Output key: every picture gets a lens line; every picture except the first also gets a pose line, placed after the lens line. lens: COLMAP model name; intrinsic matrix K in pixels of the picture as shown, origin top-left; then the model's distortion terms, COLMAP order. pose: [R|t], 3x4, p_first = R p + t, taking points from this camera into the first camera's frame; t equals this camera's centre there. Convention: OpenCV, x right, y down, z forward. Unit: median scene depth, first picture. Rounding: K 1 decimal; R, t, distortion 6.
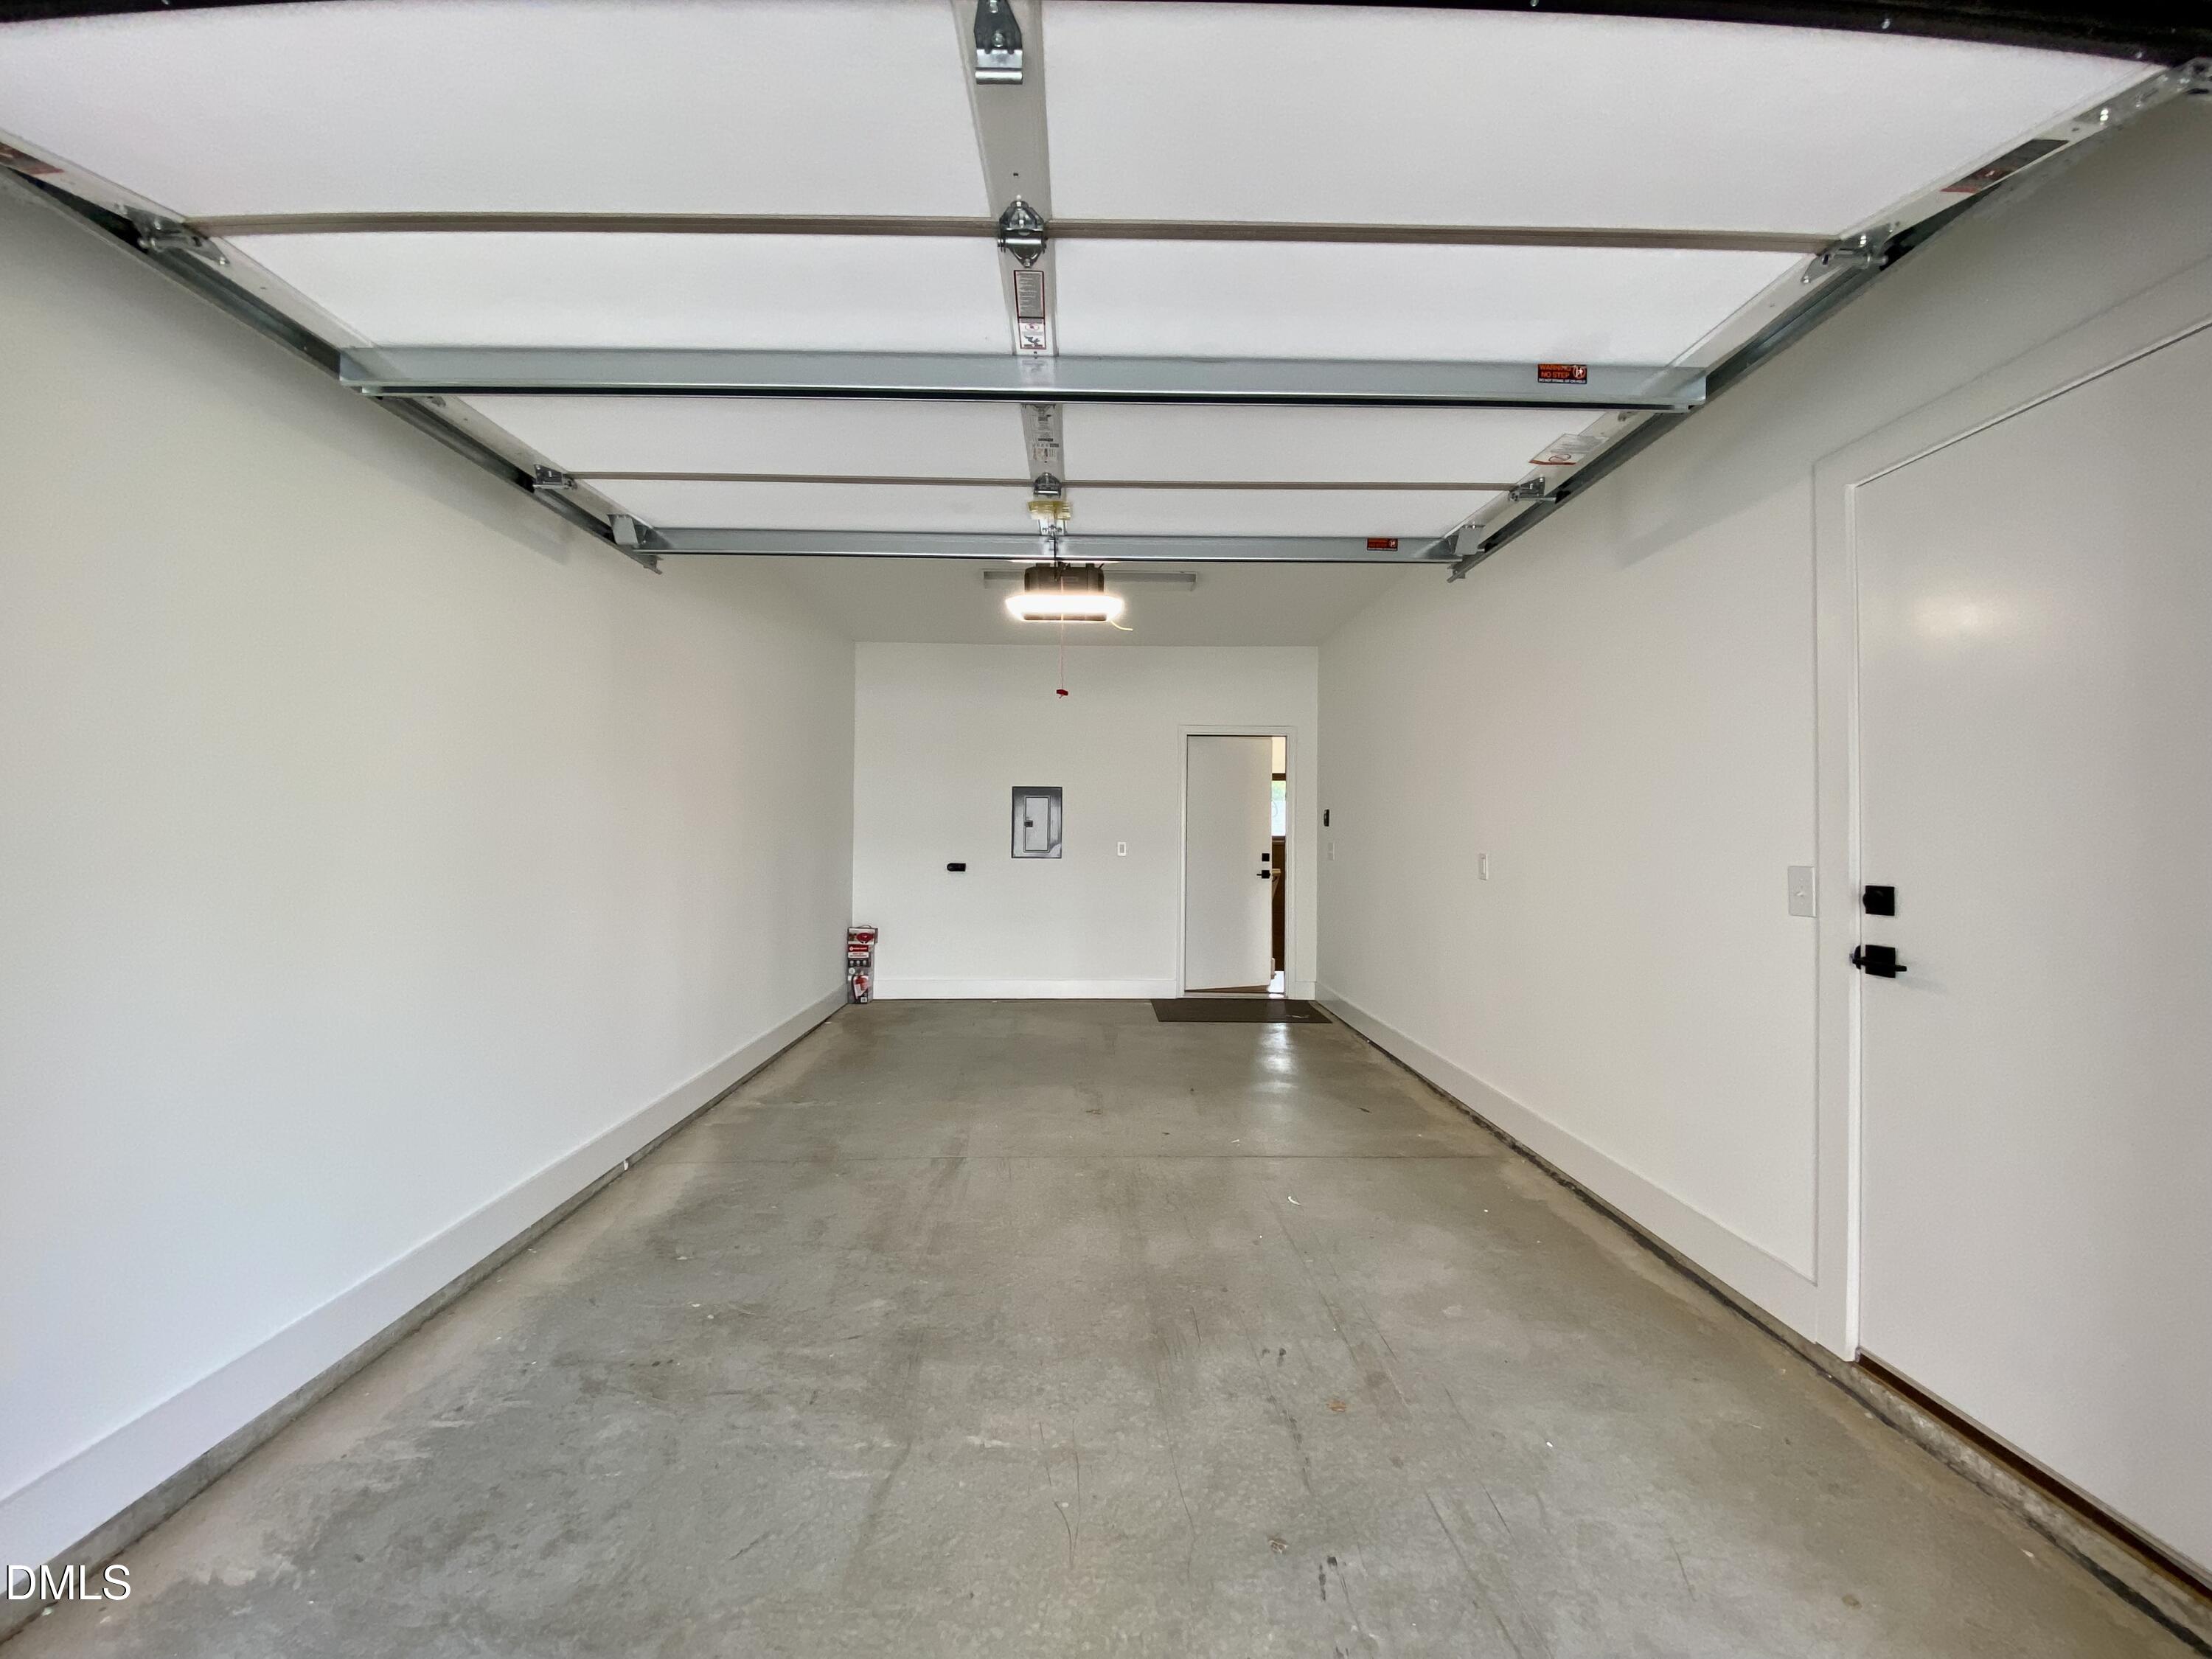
lens RADIAL K [[898.3, 0, 1105.9], [0, 898.3, 821.8], [0, 0, 1]] dist [-0.028306, -0.000856]
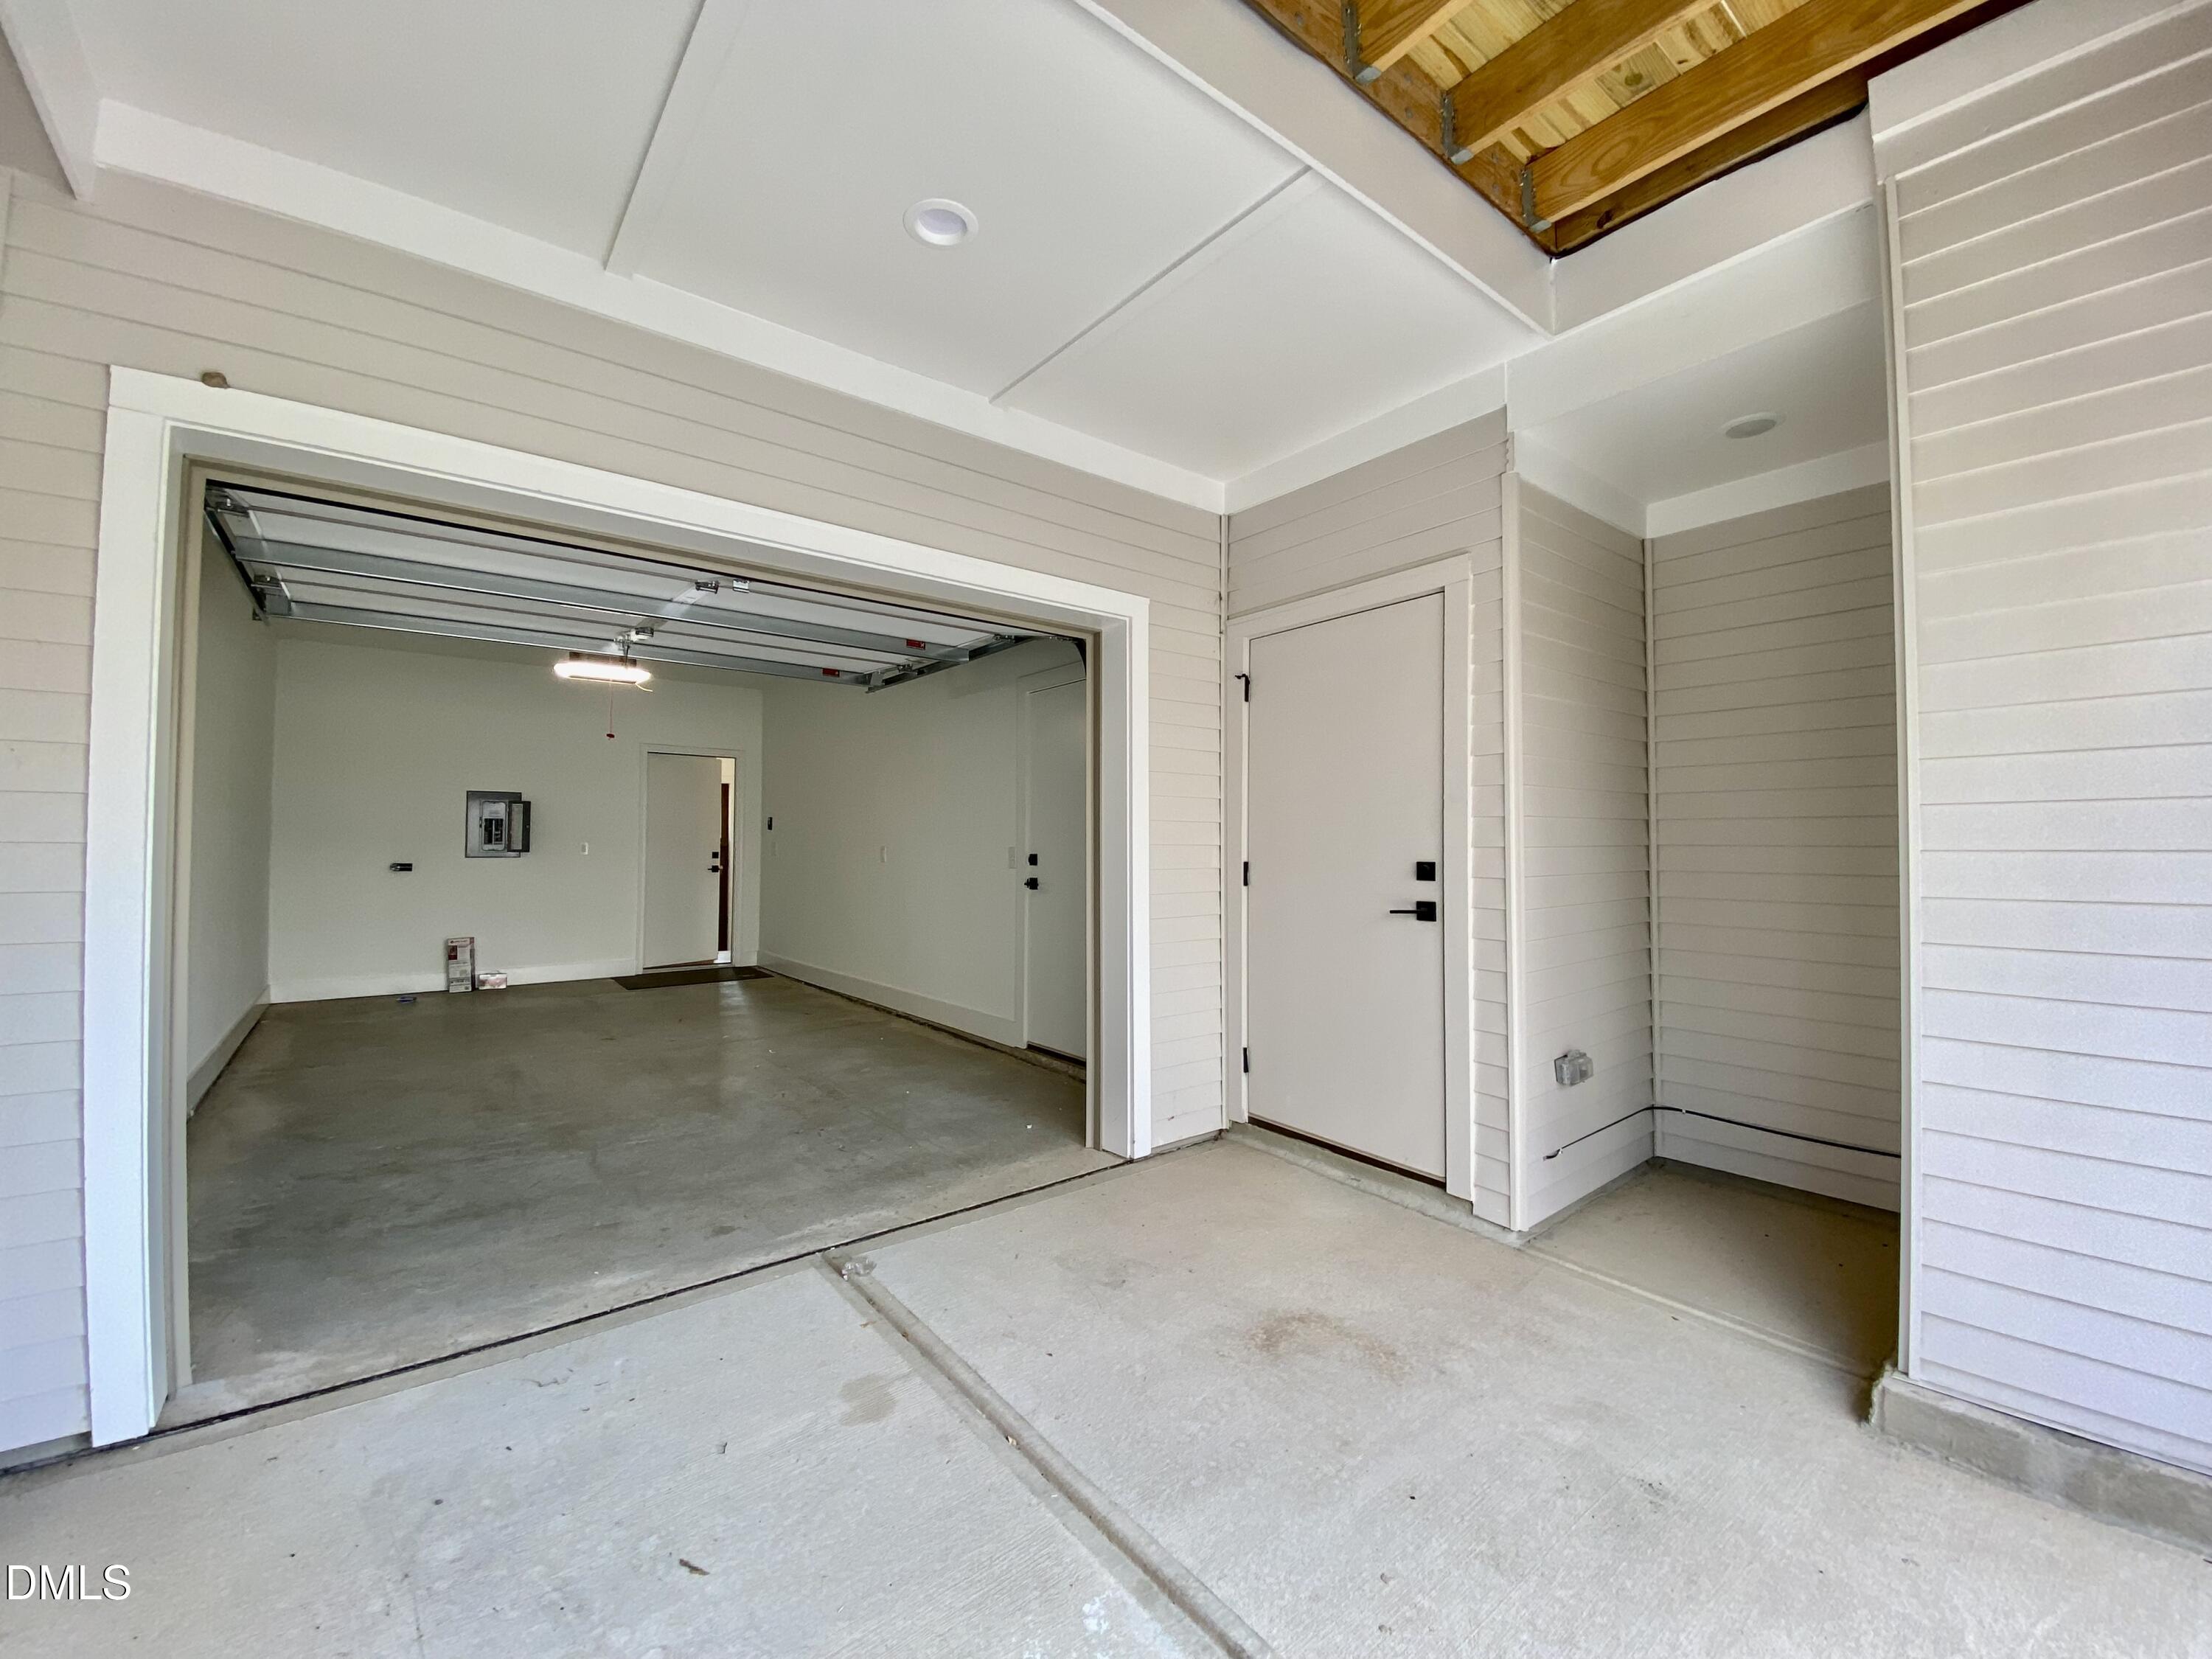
lens RADIAL K [[898.3, 0, 1106.7], [0, 898.3, 825.3], [0, 0, 1]] dist [-0.028306, -0.000856]
pose [[0.800585, 0.011808, 0.599103, -0.325166], [-0.009385, 0.999930, -0.007167, 0.005614], [-0.599146, 0.000115, 0.800640, -0.785154]]
